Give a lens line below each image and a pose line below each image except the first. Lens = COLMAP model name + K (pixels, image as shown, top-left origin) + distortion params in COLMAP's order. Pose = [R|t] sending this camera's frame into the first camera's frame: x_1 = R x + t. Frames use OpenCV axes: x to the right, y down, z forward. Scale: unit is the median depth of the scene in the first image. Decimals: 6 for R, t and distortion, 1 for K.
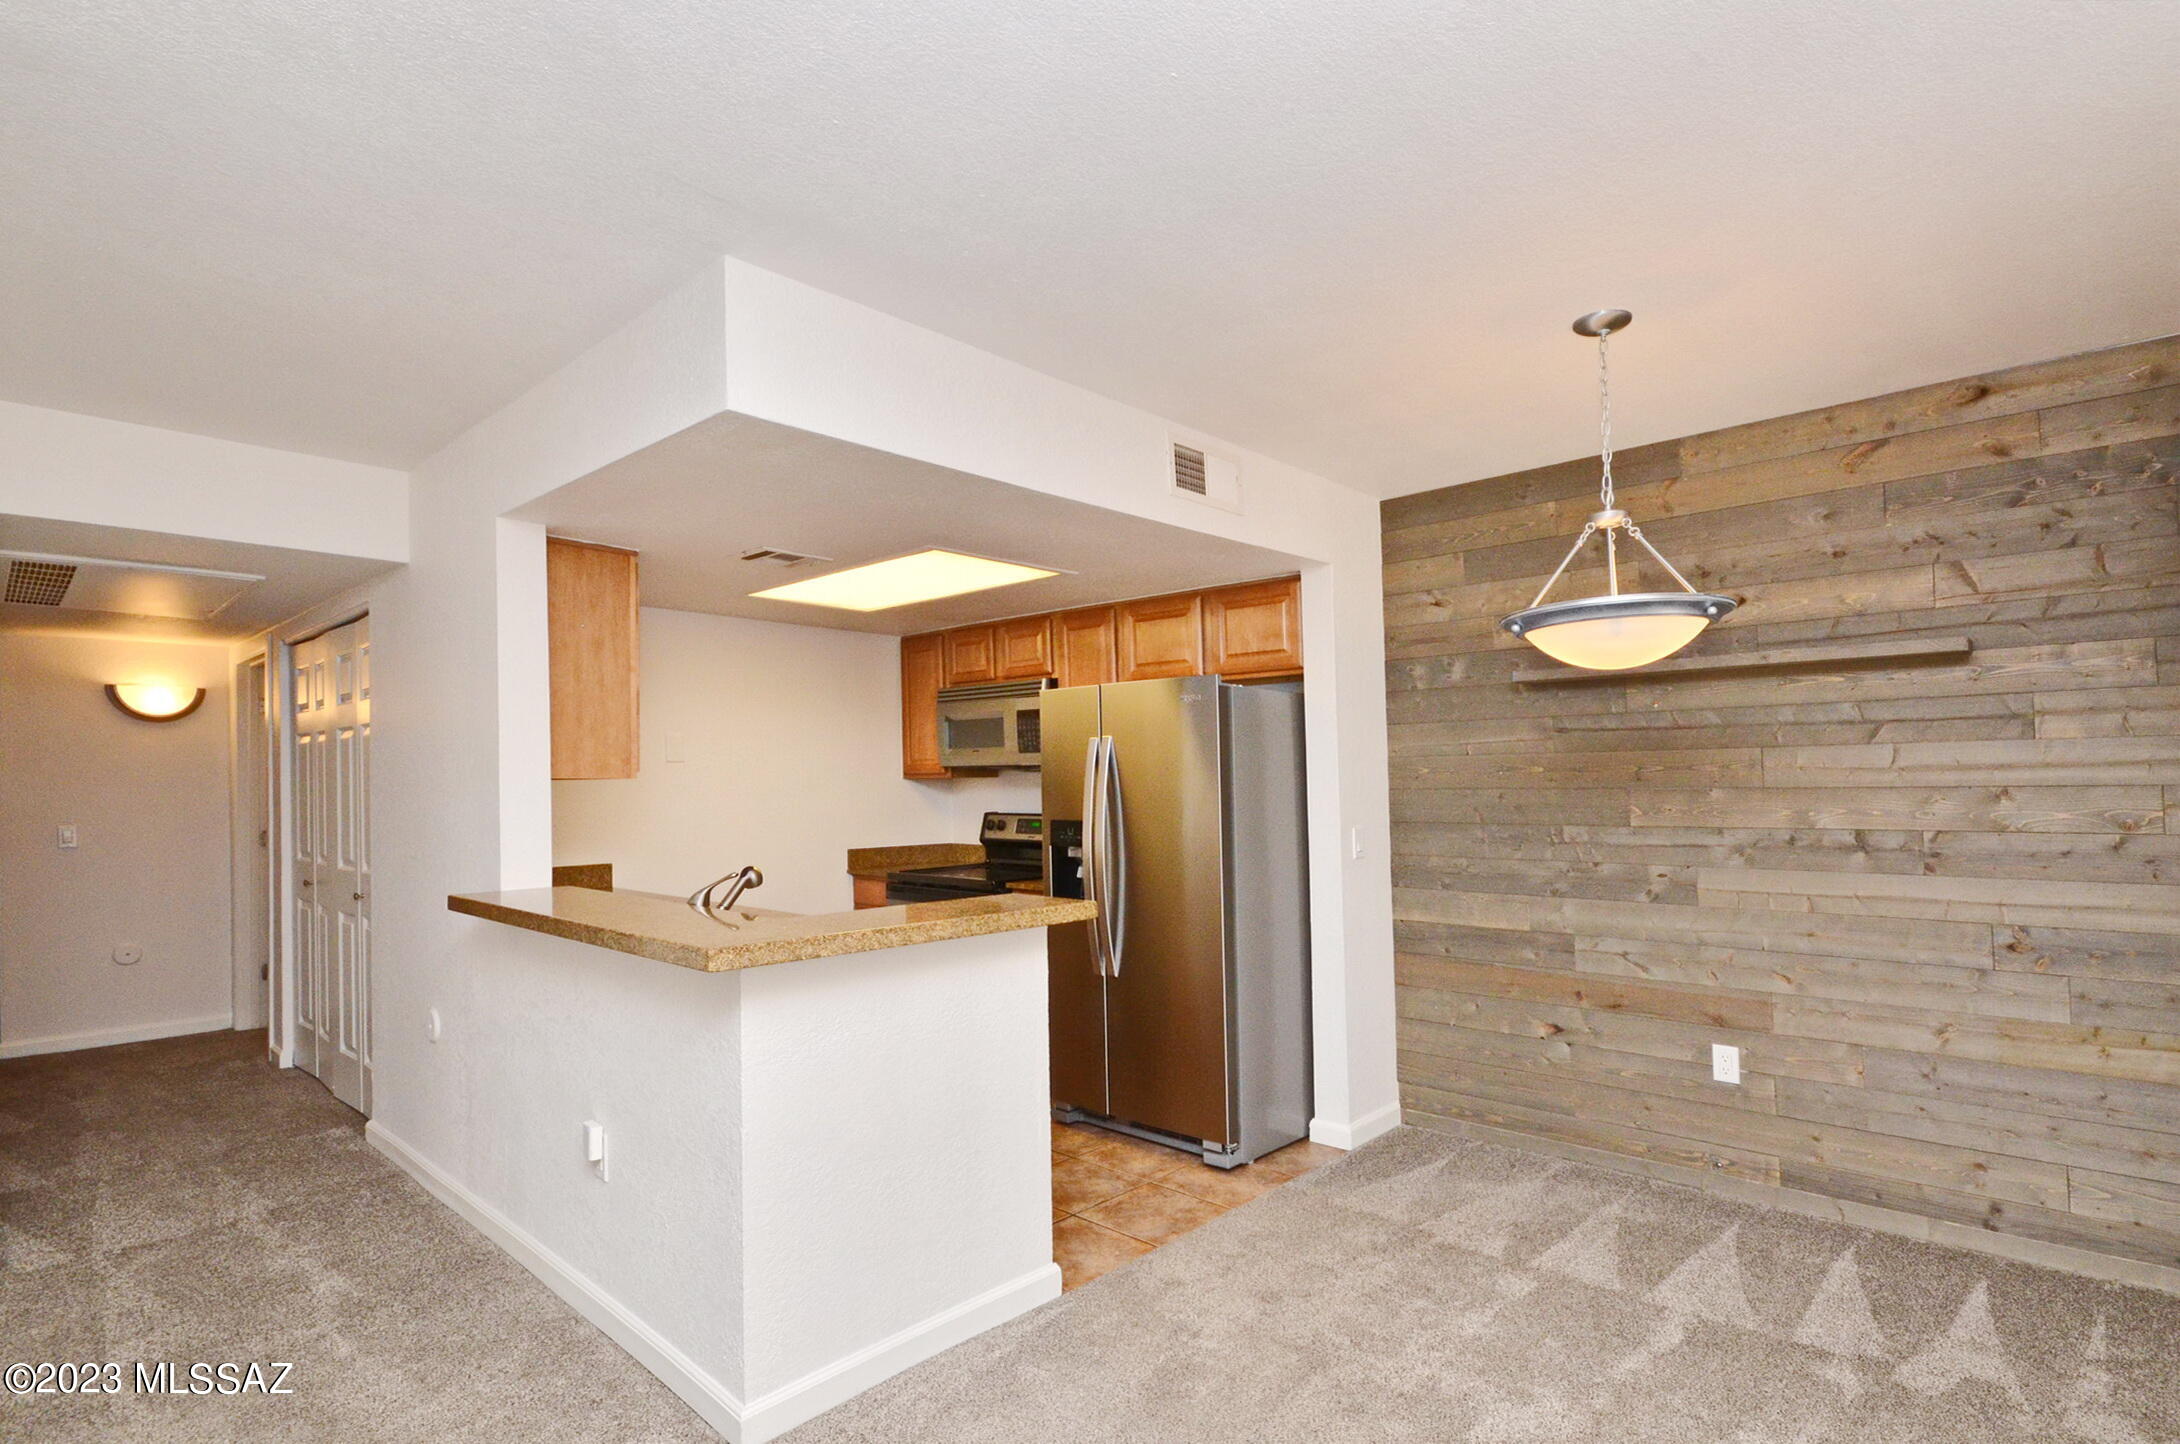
lens RADIAL K [[1005.1, 0, 1095.7], [0, 1005.1, 751.9], [0, 0, 1]] dist [-0.007043, 0.001368]
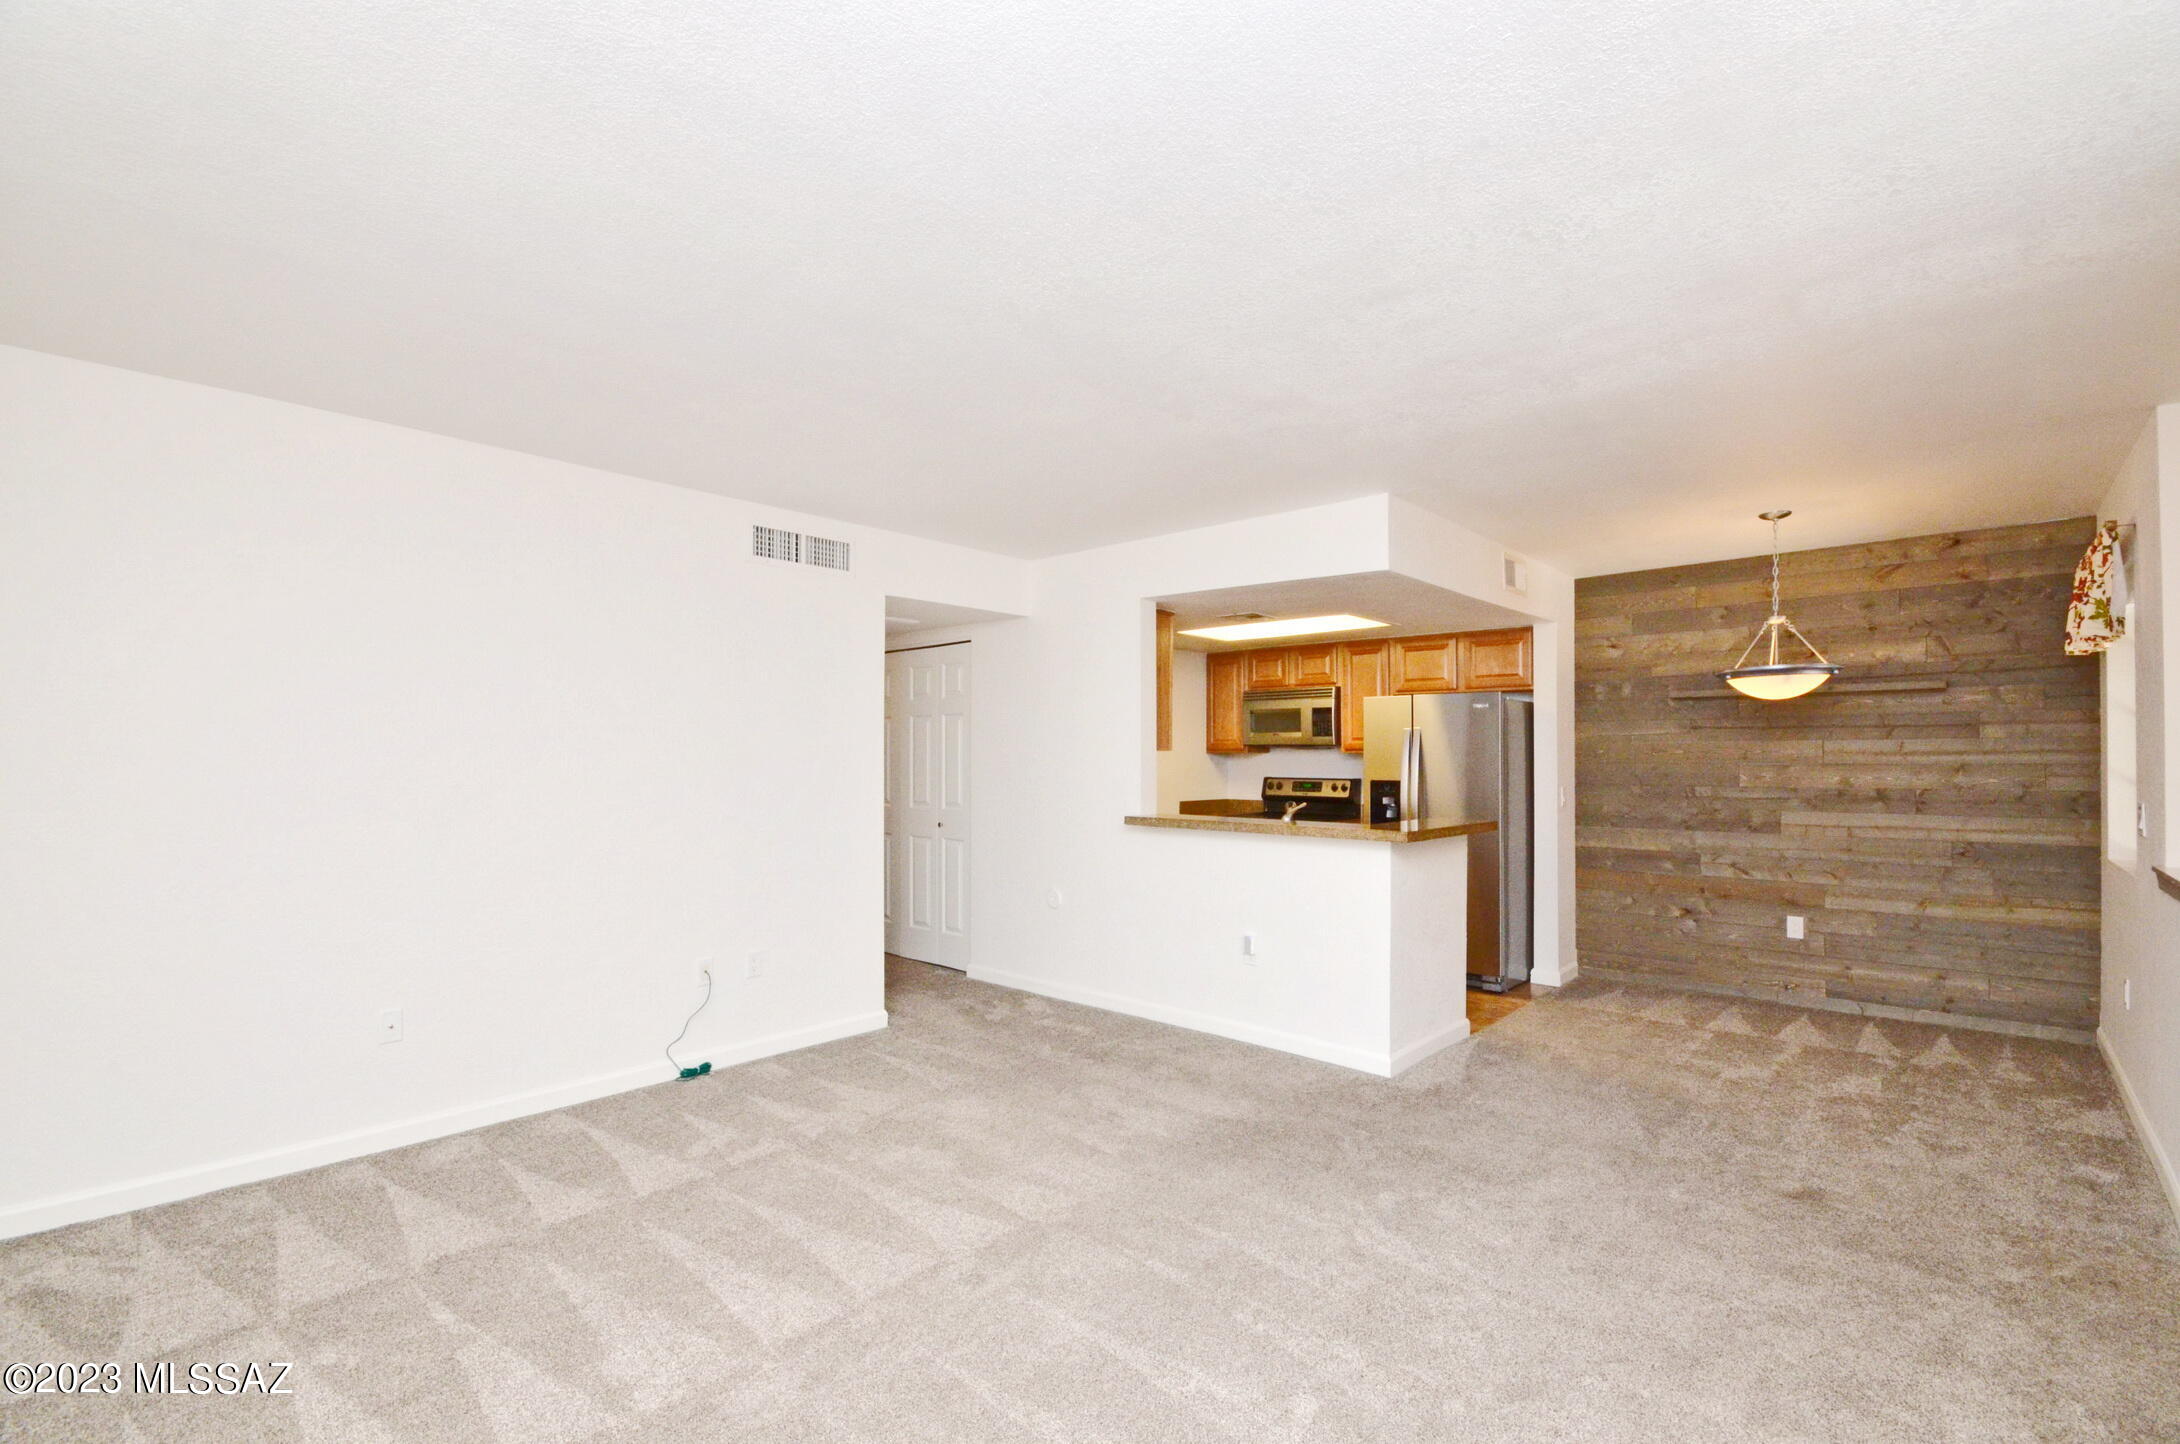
lens RADIAL K [[904.7, 0, 1183.2], [0, 904.7, 748.9], [0, 0, 1]] dist [0.002070, -0.001404]
pose [[0.997759, 0.013001, 0.065639, -0.433876], [-0.014206, 0.999738, 0.017923, -0.001459], [-0.065389, -0.018816, 0.997682, -0.387020]]
